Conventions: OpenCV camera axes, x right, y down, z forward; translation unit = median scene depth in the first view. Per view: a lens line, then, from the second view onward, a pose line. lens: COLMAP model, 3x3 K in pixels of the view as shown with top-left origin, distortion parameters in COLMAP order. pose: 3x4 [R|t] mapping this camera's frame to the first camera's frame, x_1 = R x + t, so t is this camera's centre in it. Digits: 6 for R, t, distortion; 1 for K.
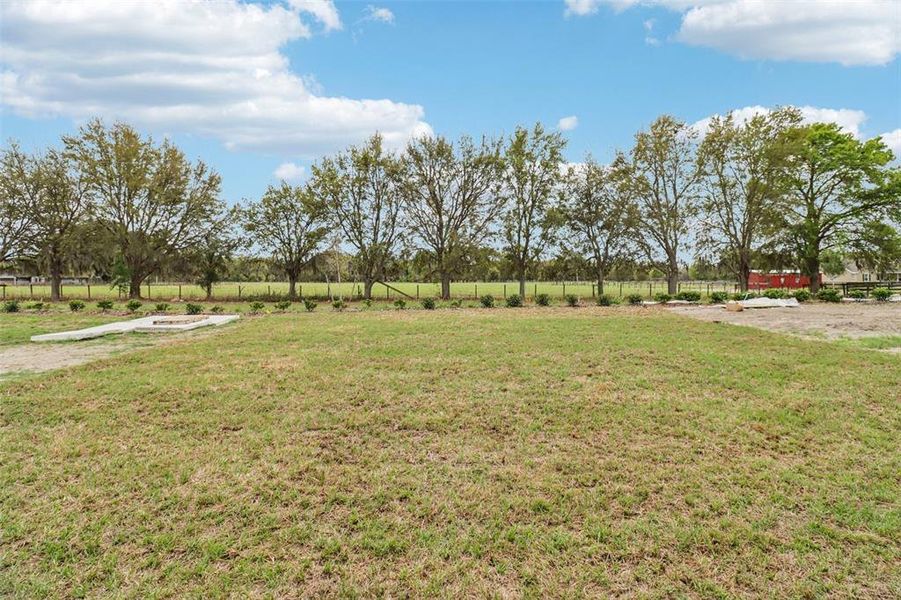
lens RADIAL K [[419.0, 0, 451.4], [0, 419.0, 273.2], [0, 0, 1]] dist [-0.014639, -0.000040]
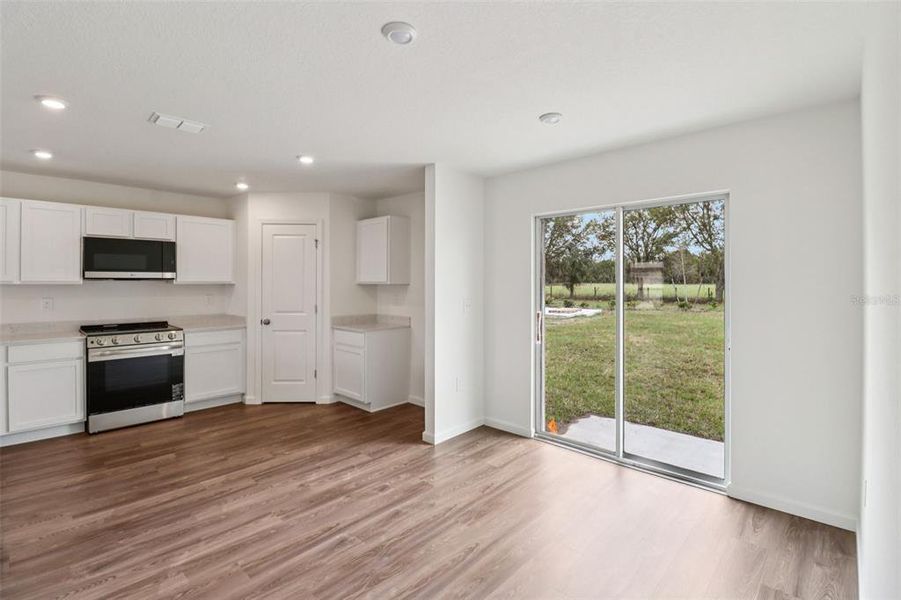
lens RADIAL K [[426.0, 0, 453.1], [0, 426.0, 283.0], [0, 0, 1]] dist [0.002017, -0.012116]
pose [[0.715672, 0.002216, -0.698433, 0.051998], [0.013204, 0.999773, 0.016702, -0.006962], [0.698311, -0.021176, 0.715481, -0.152464]]
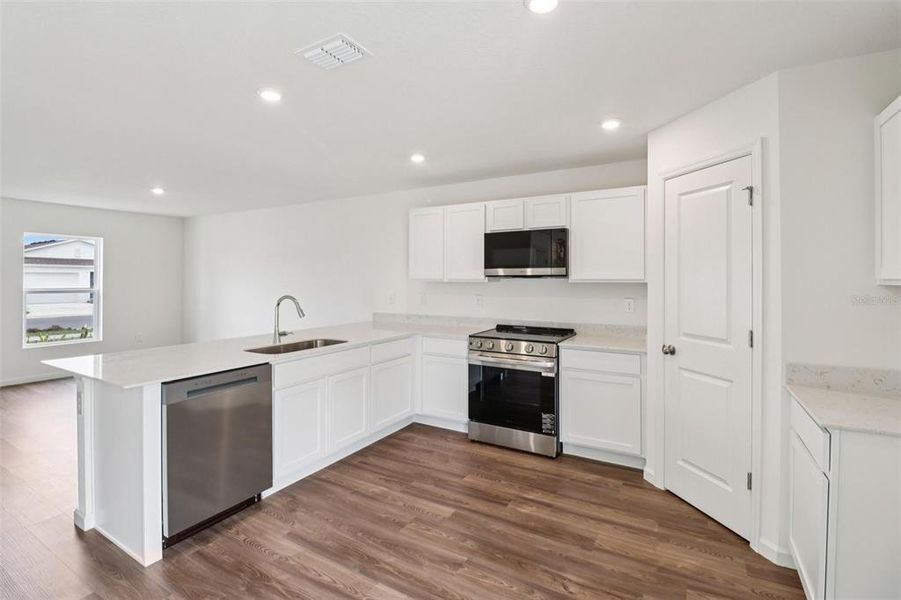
lens RADIAL K [[419.0, 0, 451.4], [0, 419.0, 273.2], [0, 0, 1]] dist [-0.014639, -0.000040]
pose [[-0.518747, -0.014780, -0.854800, -0.018132], [0.014797, 0.999546, -0.026262, -0.005105], [0.854800, -0.026272, -0.518293, -0.070126]]
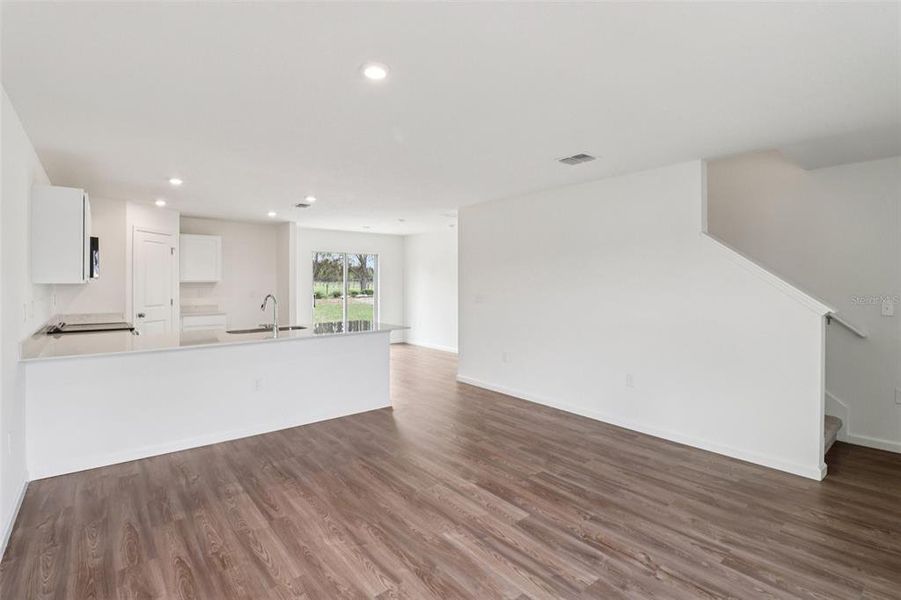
lens RADIAL K [[426.0, 0, 453.1], [0, 426.0, 283.0], [0, 0, 1]] dist [0.002017, -0.012116]
pose [[0.780785, -0.002734, 0.624794, -0.144404], [-0.011733, 0.999750, 0.019037, -0.010276], [-0.624690, -0.022194, 0.780557, -0.341841]]
